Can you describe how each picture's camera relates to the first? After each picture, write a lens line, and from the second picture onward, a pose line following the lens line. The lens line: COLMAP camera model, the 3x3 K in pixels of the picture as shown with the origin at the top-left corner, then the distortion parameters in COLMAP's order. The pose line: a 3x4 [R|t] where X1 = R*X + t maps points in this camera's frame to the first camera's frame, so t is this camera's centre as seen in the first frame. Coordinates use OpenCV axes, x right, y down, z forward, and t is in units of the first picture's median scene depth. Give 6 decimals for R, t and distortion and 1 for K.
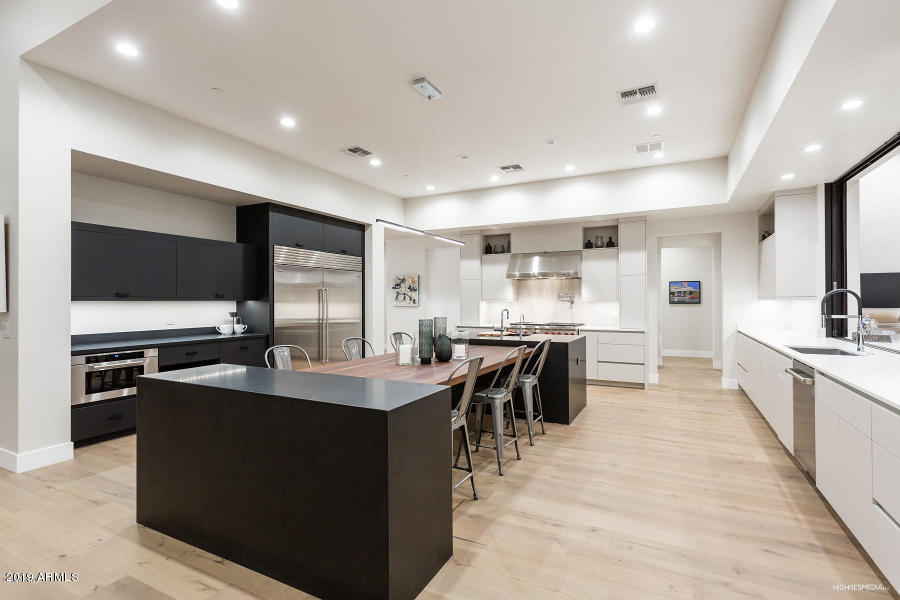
lens RADIAL K [[434.4, 0, 450.7], [0, 434.4, 296.0], [0, 0, 1]] dist [-0.002452, -0.001431]
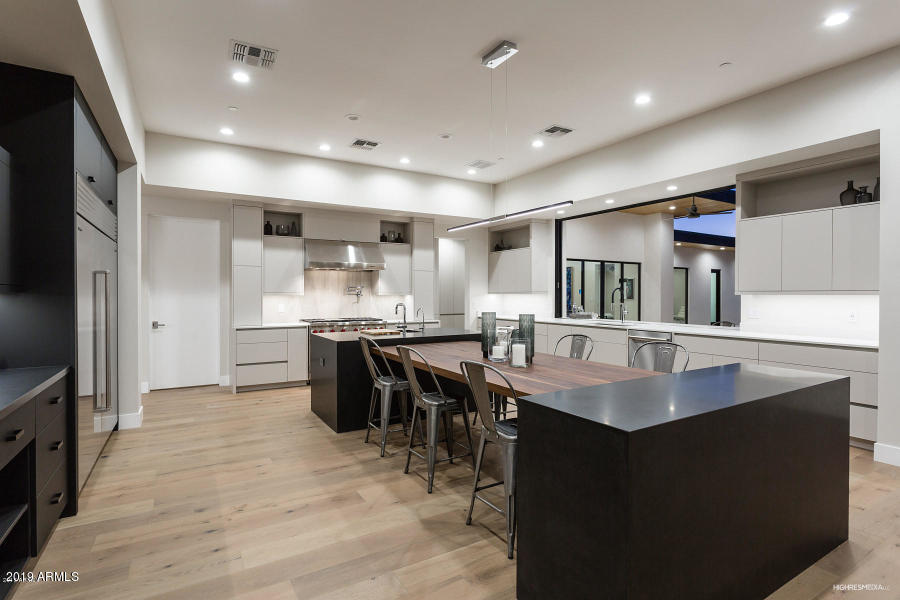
lens RADIAL K [[450.5, 0, 450.0], [0, 450.5, 300.0], [0, 0, 1]] dist [-0.035006, 0.016796]
pose [[0.525580, -0.008546, 0.850701, -0.497648], [-0.010096, 0.999816, 0.016281, 0.005693], [-0.850684, -0.017145, 0.525397, 0.333875]]
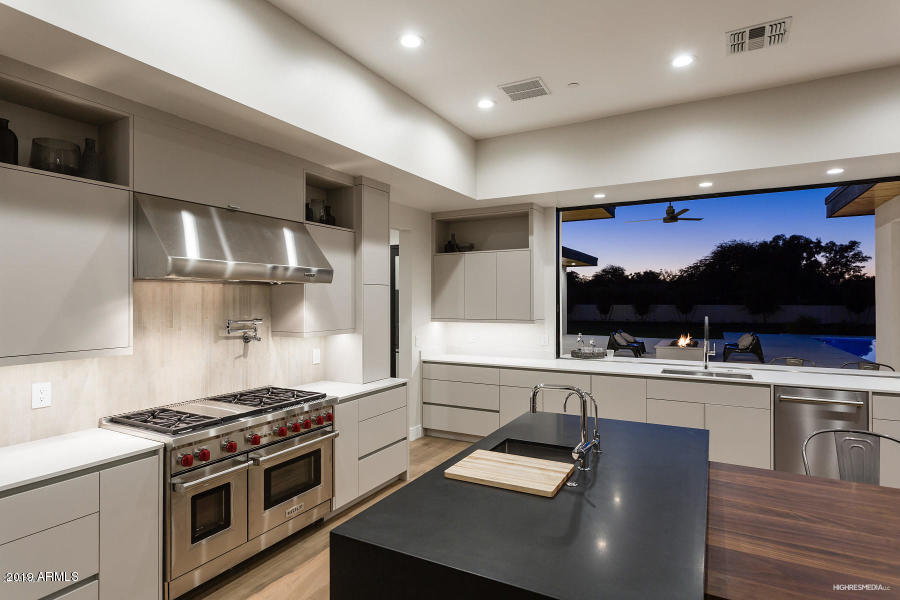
lens RADIAL K [[486.6, 0, 450.0], [0, 486.6, 300.0], [0, 0, 1]] dist [0.000434, -0.000359]
pose [[0.019863, 0.002111, 0.999800, -0.200010], [-0.007859, 0.999967, -0.001955, -0.026784], [-0.999772, -0.007819, 0.019879, 0.863664]]
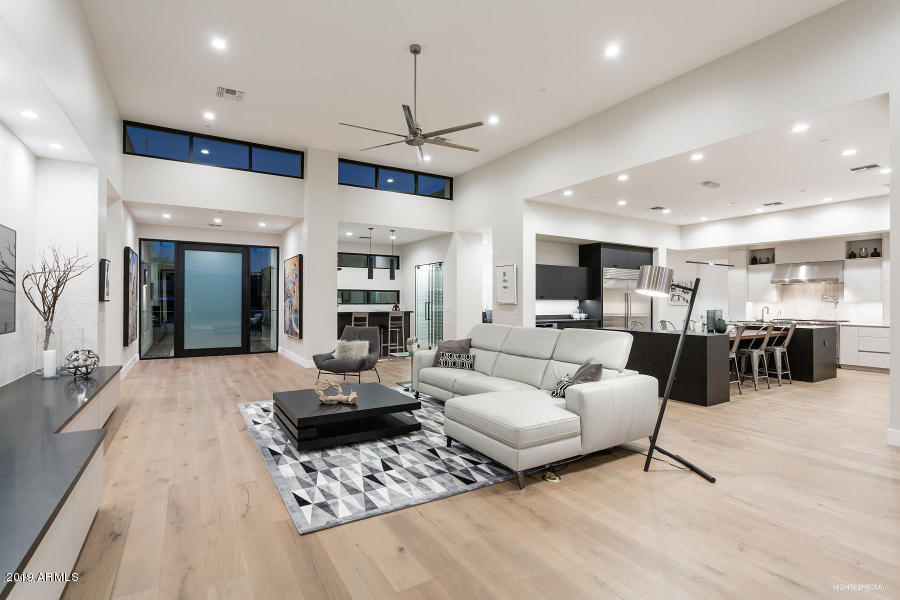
lens RADIAL K [[450.5, 0, 450.0], [0, 450.5, 300.0], [0, 0, 1]] dist [-0.035006, 0.016796]
pose [[0.864487, 0.004759, -0.502632, -0.032383], [-0.000427, 0.999962, 0.008733, -0.003846], [0.502654, -0.007335, 0.864456, -0.655576]]
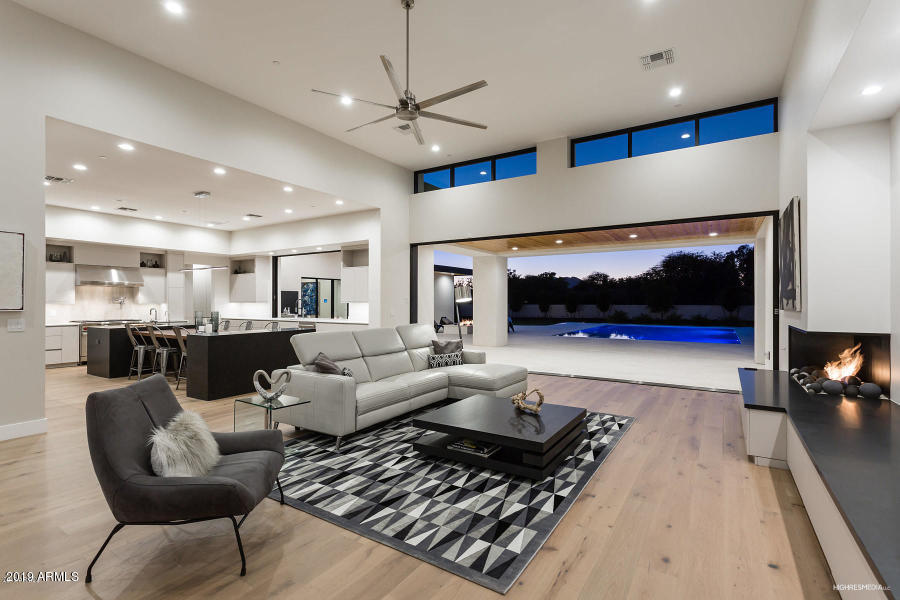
lens RADIAL K [[429.3, 0, 448.0], [0, 429.3, 303.7], [0, 0, 1]] dist [0.000490, 0.000279]
pose [[0.094151, 0.000238, 0.995558, -1.050644], [-0.009655, 0.999953, 0.000674, 0.002571], [-0.995511, -0.009675, 0.094149, -0.160996]]
